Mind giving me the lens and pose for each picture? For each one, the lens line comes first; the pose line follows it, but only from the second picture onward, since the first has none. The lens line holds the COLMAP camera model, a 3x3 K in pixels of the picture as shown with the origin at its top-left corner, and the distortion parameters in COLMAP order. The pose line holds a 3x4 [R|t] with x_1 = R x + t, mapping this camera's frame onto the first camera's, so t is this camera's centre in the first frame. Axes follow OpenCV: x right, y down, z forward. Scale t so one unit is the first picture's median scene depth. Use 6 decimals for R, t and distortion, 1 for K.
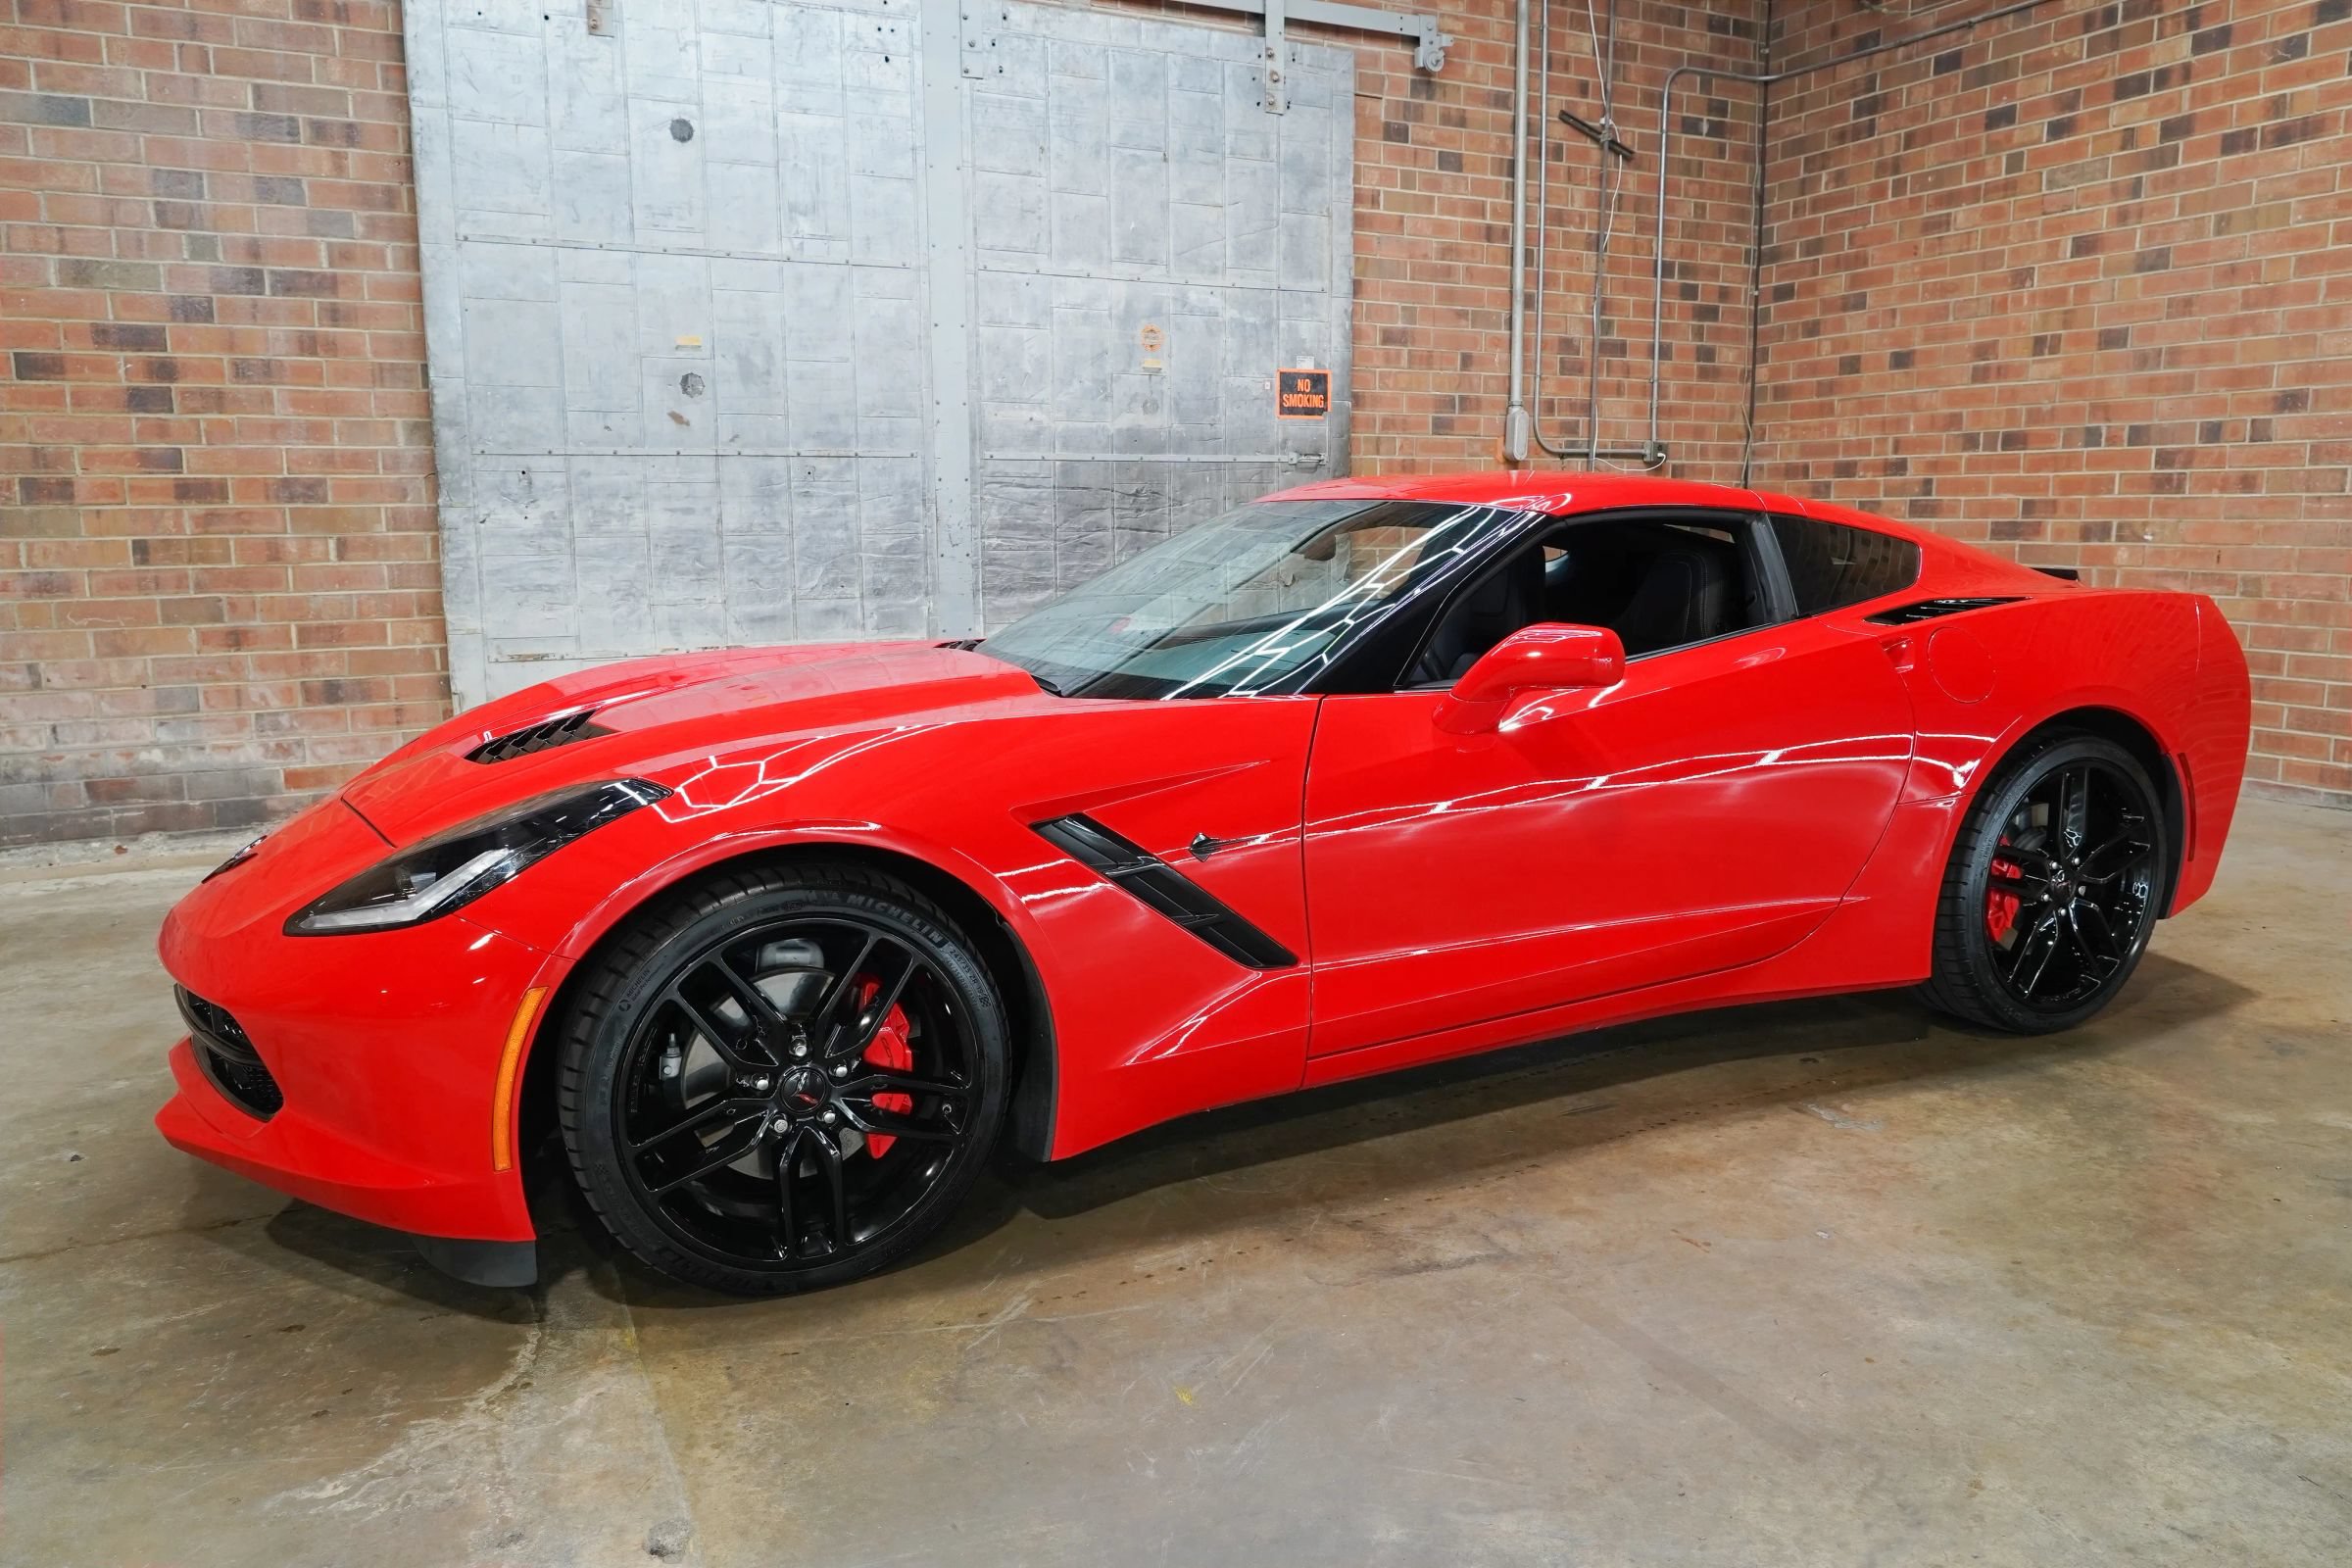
lens RADIAL K [[1619.9, 0, 1185.1], [0, 1619.9, 779.2], [0, 0, 1]] dist [-0.021335, 0.013950]
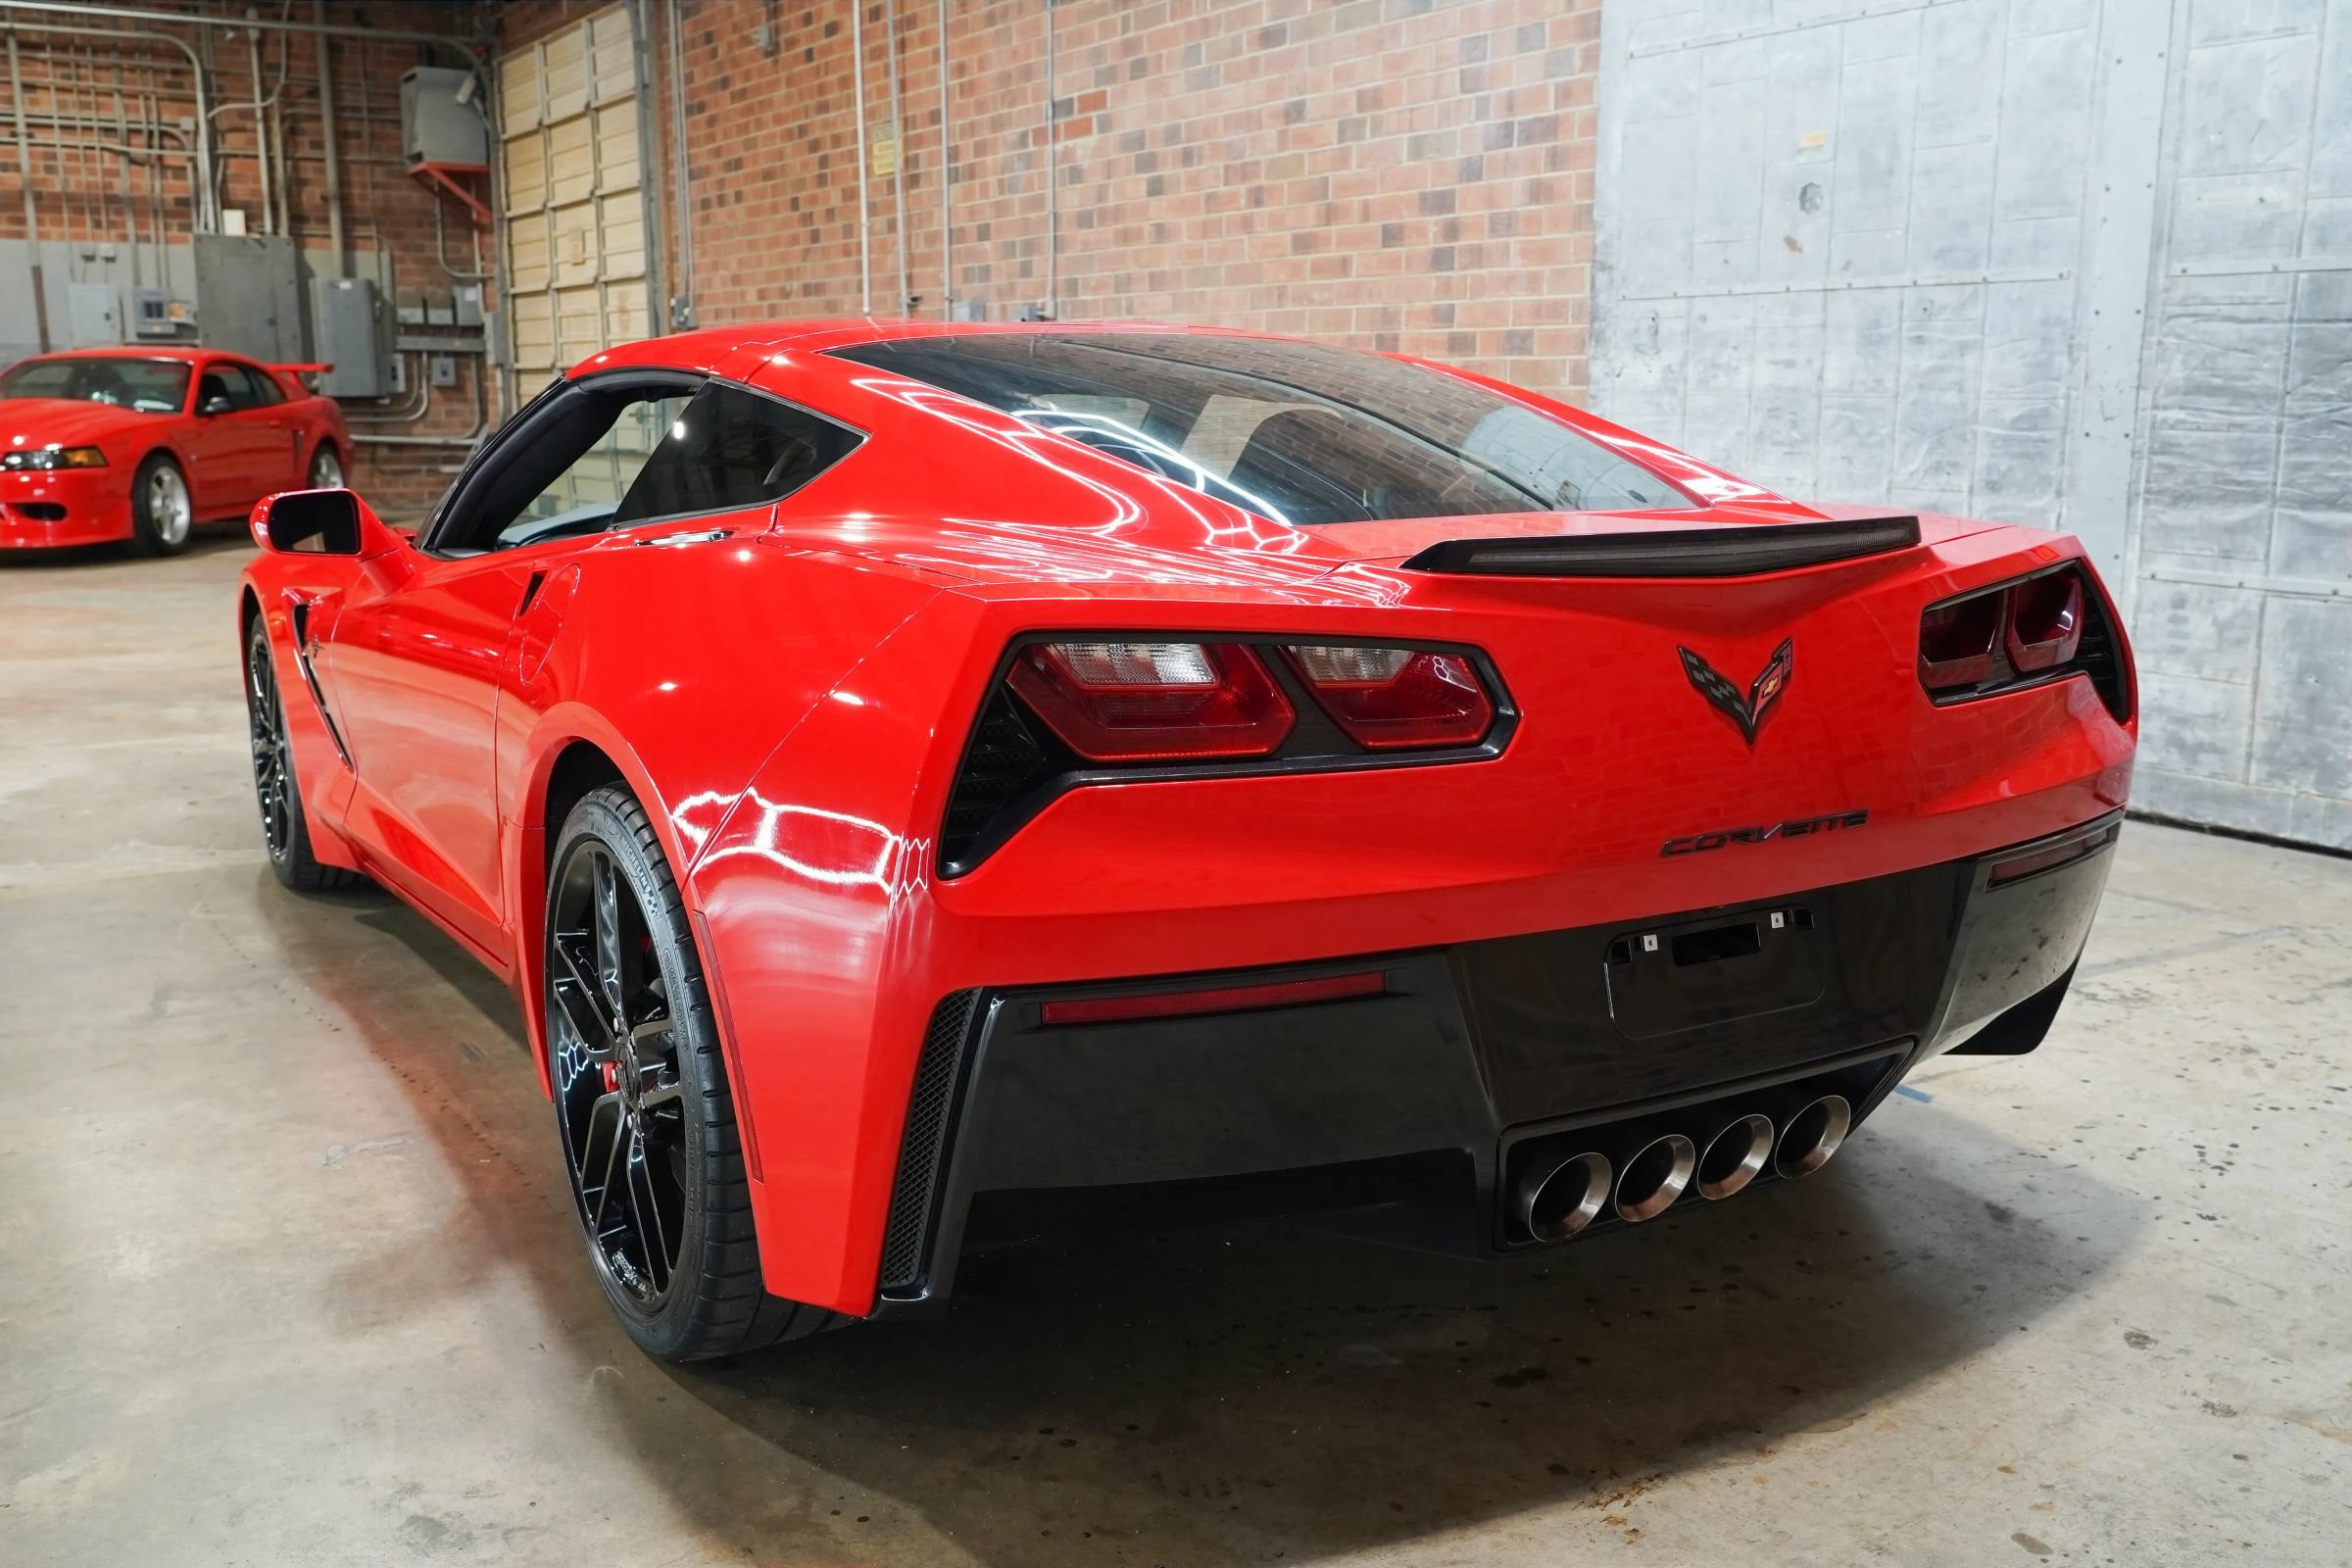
lens RADIAL K [[2116.2, 0, 1175.0], [0, 2116.2, 782.4], [0, 0, 1]] dist [0.031579, -0.010790]
pose [[0.098303, 0.194672, -0.975930, 0.707832], [-0.160296, 0.970972, 0.177537, -0.105408], [0.982162, 0.138986, 0.126655, 0.614163]]
